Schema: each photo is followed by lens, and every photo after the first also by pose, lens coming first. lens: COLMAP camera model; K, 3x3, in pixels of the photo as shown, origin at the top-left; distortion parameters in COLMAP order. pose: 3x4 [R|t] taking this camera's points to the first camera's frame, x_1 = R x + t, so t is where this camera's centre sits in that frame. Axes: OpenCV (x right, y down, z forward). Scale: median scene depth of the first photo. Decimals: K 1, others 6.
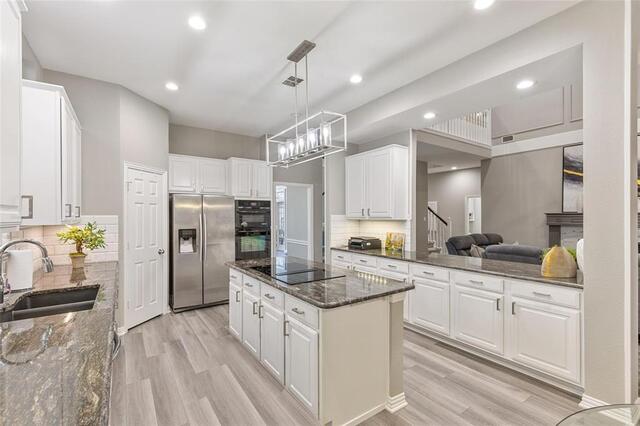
lens RADIAL K [[286.1, 0, 316.6], [0, 286.1, 216.2], [0, 0, 1]] dist [0.000388, 0.000044]
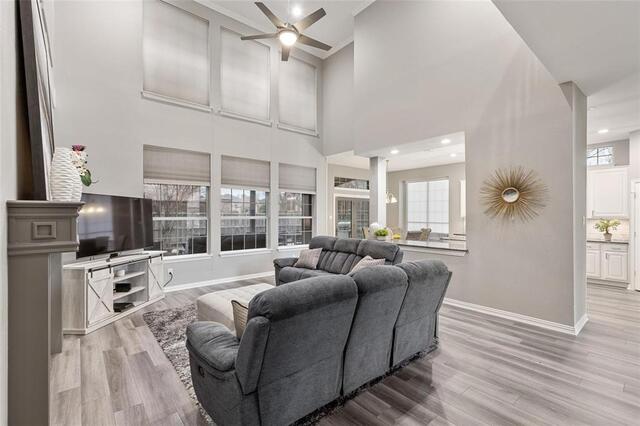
lens RADIAL K [[289.0, 0, 316.4], [0, 289.0, 214.1], [0, 0, 1]] dist [0.002863, 0.000482]
pose [[-0.996580, 0.001941, -0.082607, 1.156884], [0.001988, 0.999998, -0.000486, -0.007659], [0.082606, -0.000649, -0.996582, 2.419514]]
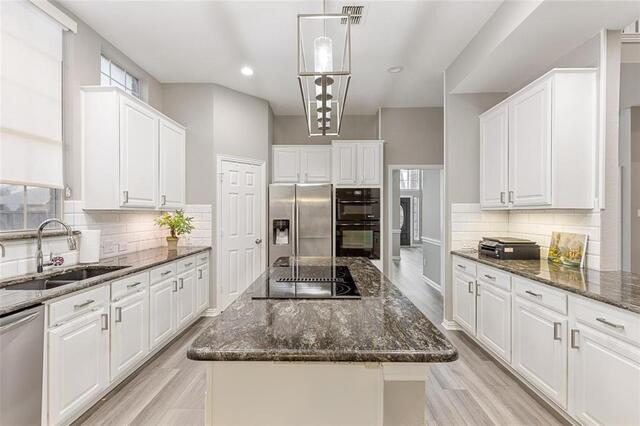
lens RADIAL K [[287.9, 0, 319.0], [0, 287.9, 213.6], [0, 0, 1]] dist [0.002839, 0.000193]
pose [[0.814787, 0.003766, -0.579748, 0.260564], [-0.004049, 0.999991, 0.000805, 0.027330], [0.579746, 0.001691, 0.814795, 0.343573]]
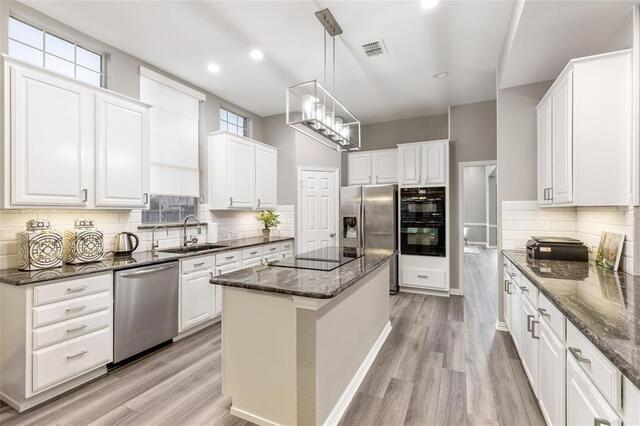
lens RADIAL K [[288.7, 0, 317.4], [0, 288.7, 211.5], [0, 0, 1]] dist [0.000717, -0.000028]
pose [[0.492533, 0.000878, -0.870293, 0.578161], [-0.000003, 0.999999, 0.001007, 0.025682], [0.870294, -0.000493, 0.492533, 0.396254]]
